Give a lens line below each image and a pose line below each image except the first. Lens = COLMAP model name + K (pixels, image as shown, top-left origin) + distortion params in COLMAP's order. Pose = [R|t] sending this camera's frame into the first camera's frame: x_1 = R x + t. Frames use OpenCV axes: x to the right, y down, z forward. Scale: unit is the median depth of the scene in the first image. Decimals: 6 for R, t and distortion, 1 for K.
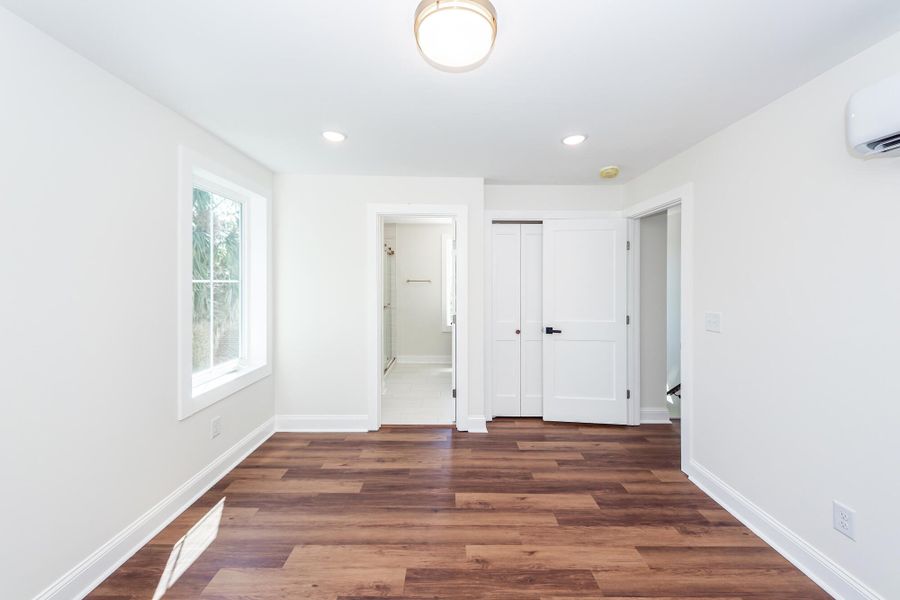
lens RADIAL K [[345.1, 0, 448.6], [0, 345.1, 271.3], [0, 0, 1]] dist [0.002391, -0.000371]
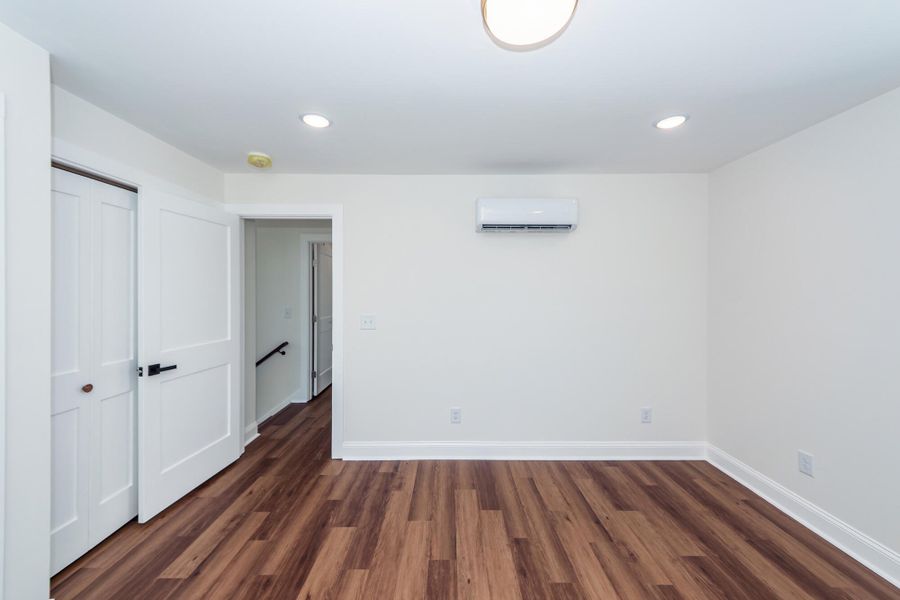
lens RADIAL K [[336.0, 0, 449.8], [0, 336.0, 283.2], [0, 0, 1]] dist [0.001902, 0.000082]
pose [[-0.014640, 0.019411, 0.999704, -0.520370], [-0.025941, 0.999468, -0.019787, 0.024106], [-0.999556, -0.026223, -0.014129, 0.787243]]
